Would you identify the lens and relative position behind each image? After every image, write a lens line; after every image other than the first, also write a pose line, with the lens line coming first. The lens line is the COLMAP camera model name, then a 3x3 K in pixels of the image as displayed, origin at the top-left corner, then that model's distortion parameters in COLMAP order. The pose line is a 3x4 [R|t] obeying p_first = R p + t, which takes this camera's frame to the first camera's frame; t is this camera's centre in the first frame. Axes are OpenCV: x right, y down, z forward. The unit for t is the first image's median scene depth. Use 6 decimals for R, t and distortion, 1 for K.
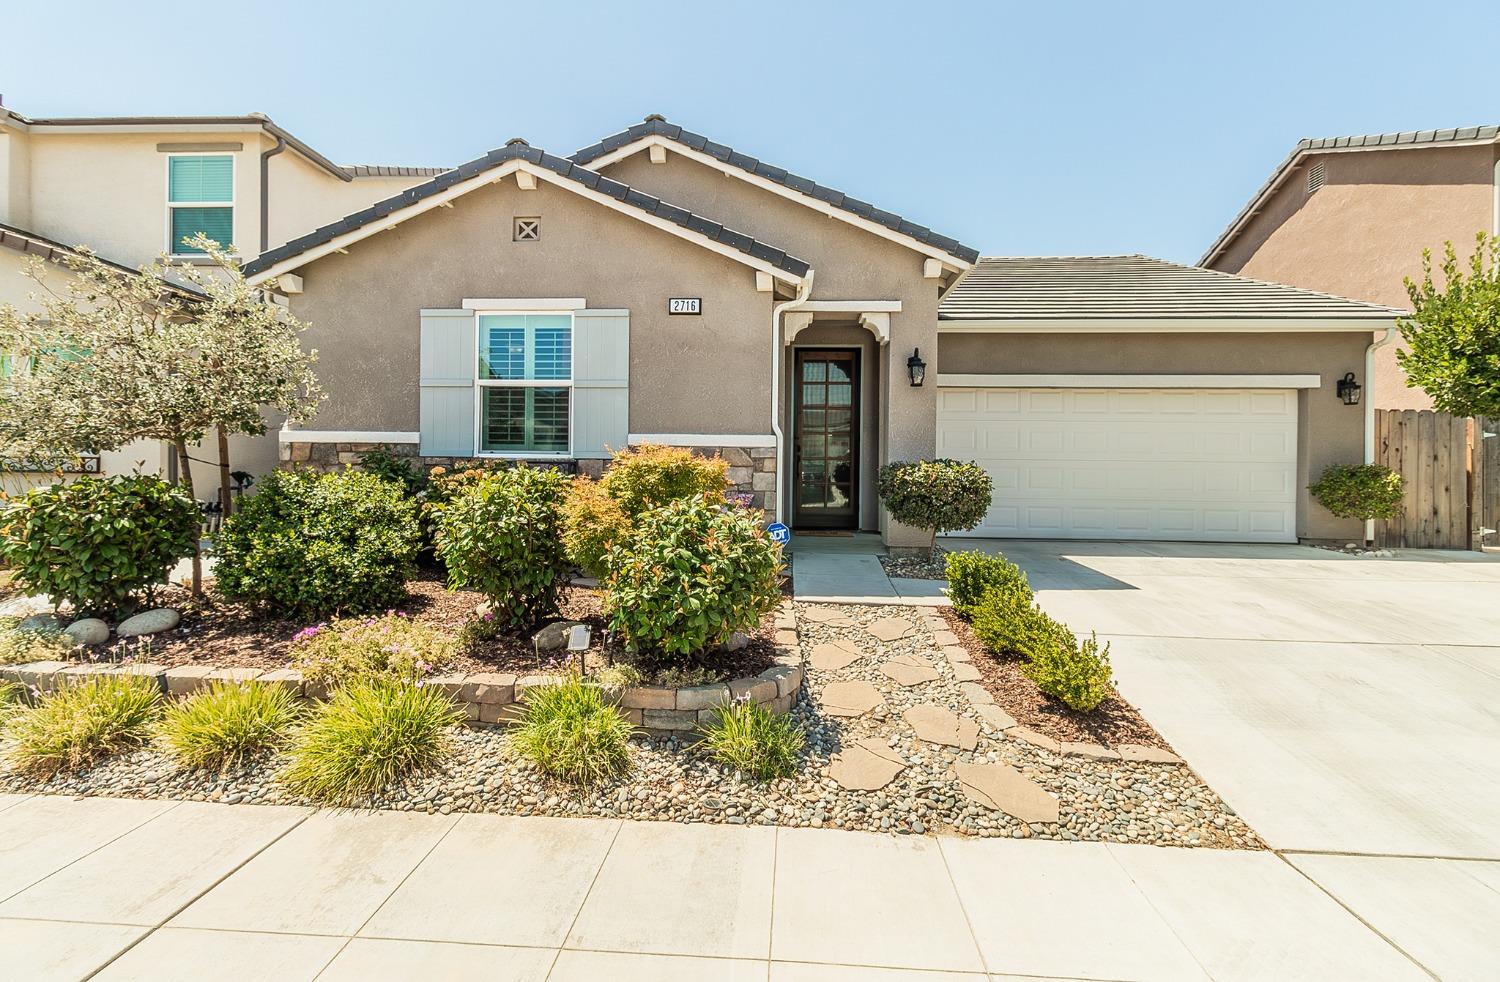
lens RADIAL K [[681.6, 0, 746.1], [0, 681.6, 466.6], [0, 0, 1]] dist [0.002634, -0.002599]
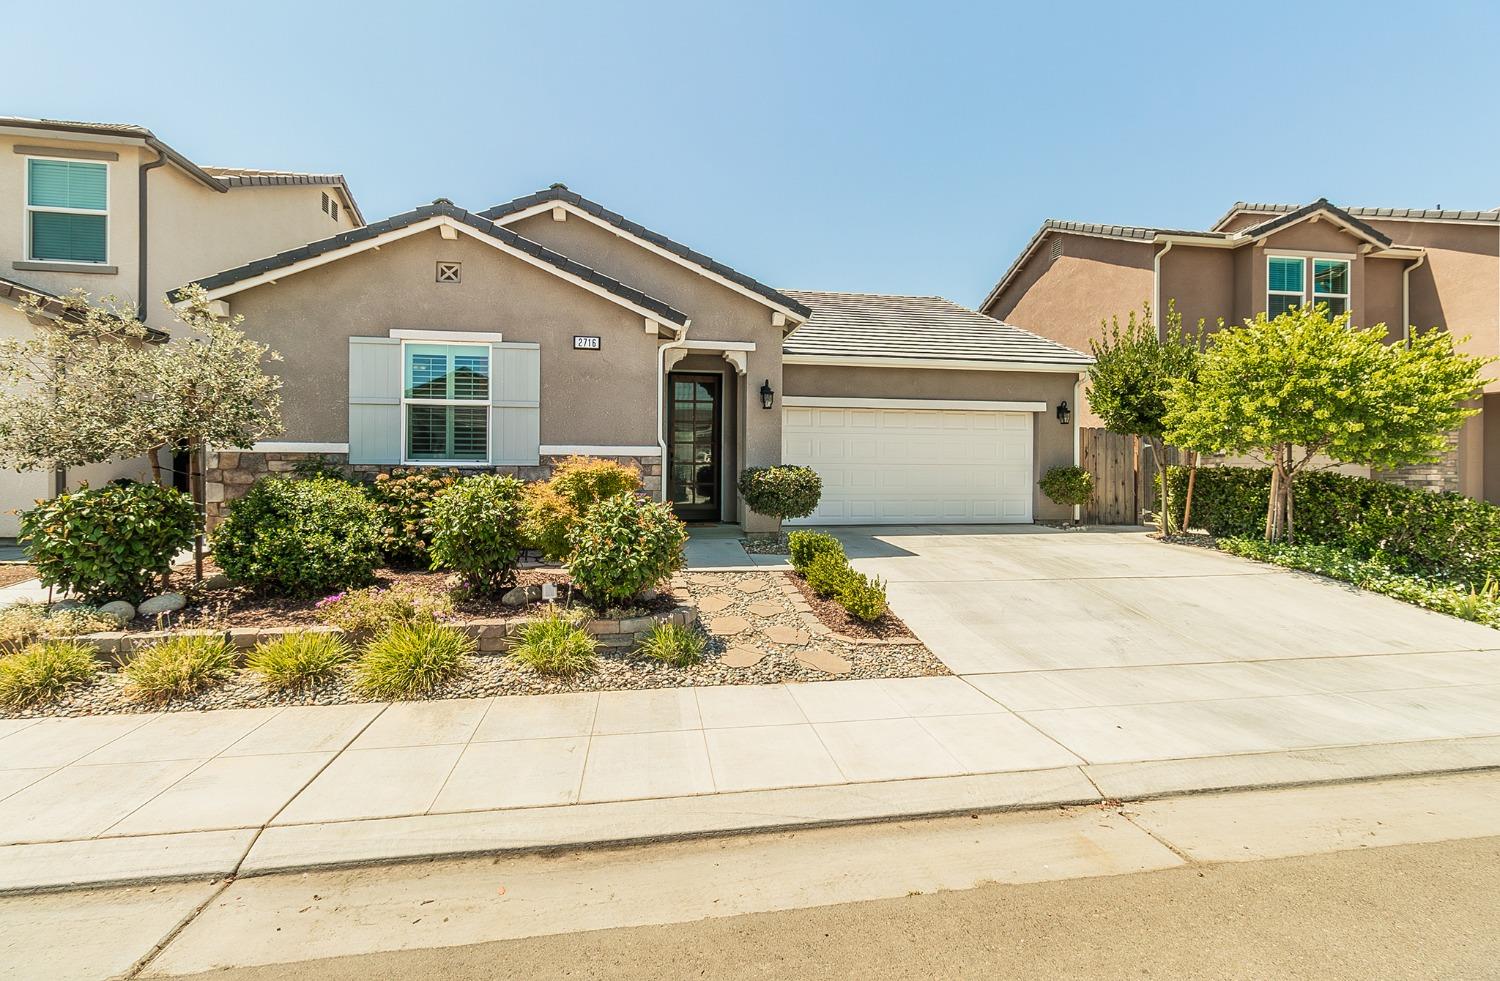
lens RADIAL K [[681.6, 0, 751.4], [0, 681.6, 479.7], [0, 0, 1]] dist [0.002634, -0.002599]
pose [[0.973554, -0.009508, 0.228261, -0.084696], [0.005386, 0.999811, 0.018675, -0.007444], [-0.228395, -0.016951, 0.973421, -0.287856]]
